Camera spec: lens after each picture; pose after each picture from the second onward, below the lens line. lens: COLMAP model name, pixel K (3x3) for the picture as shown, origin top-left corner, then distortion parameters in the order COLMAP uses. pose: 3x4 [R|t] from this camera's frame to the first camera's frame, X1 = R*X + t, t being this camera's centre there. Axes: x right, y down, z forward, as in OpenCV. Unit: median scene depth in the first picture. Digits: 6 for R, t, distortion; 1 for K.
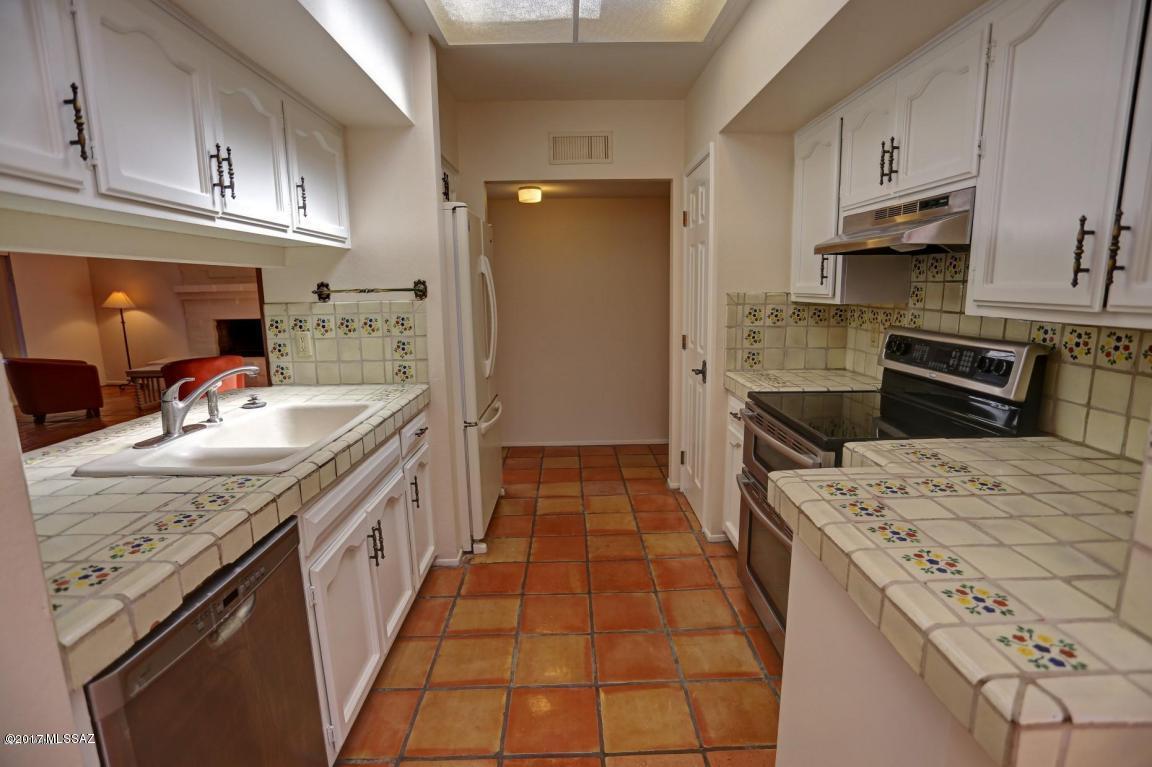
lens RADIAL K [[559.6, 0, 573.8], [0, 559.6, 386.7], [0, 0, 1]] dist [-0.035373, 0.001978]
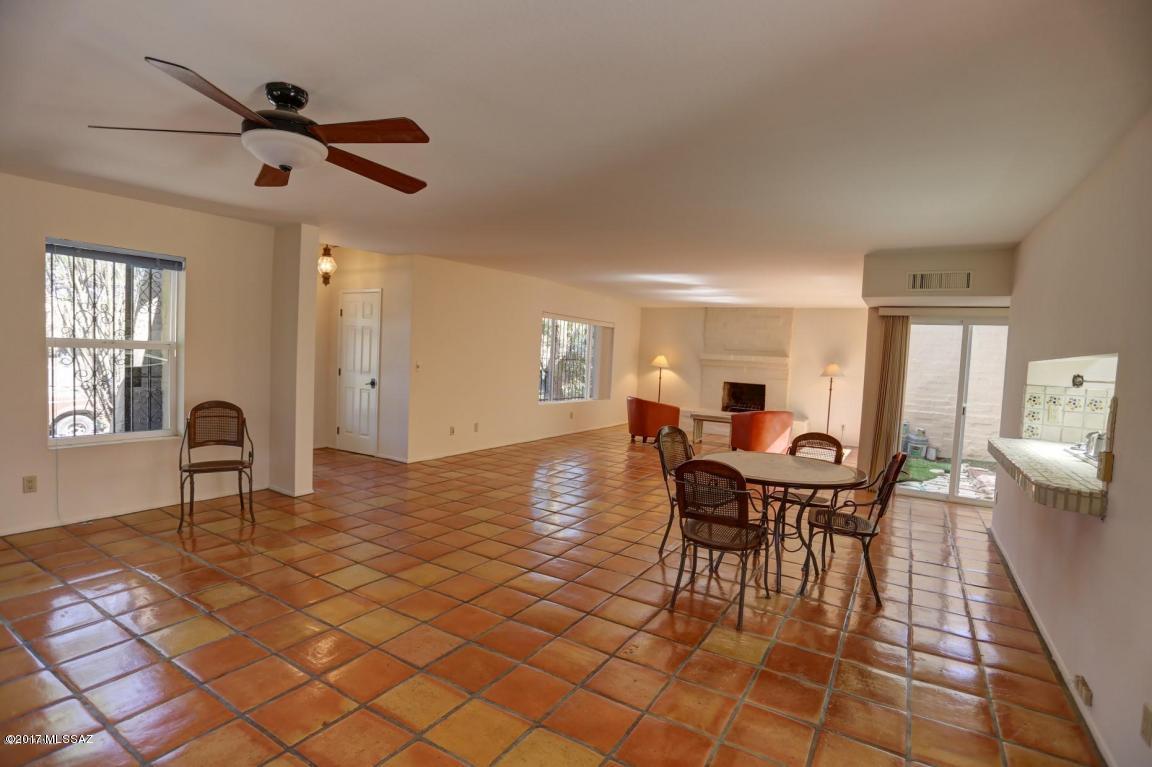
lens RADIAL K [[559.6, 0, 576.8], [0, 559.6, 386.5], [0, 0, 1]] dist [-0.035373, 0.001978]
pose [[0.850396, 0.091738, -0.518083, -0.352163], [-0.158602, 0.983575, -0.086172, 0.077011], [0.501668, 0.155449, 0.850978, -0.383907]]
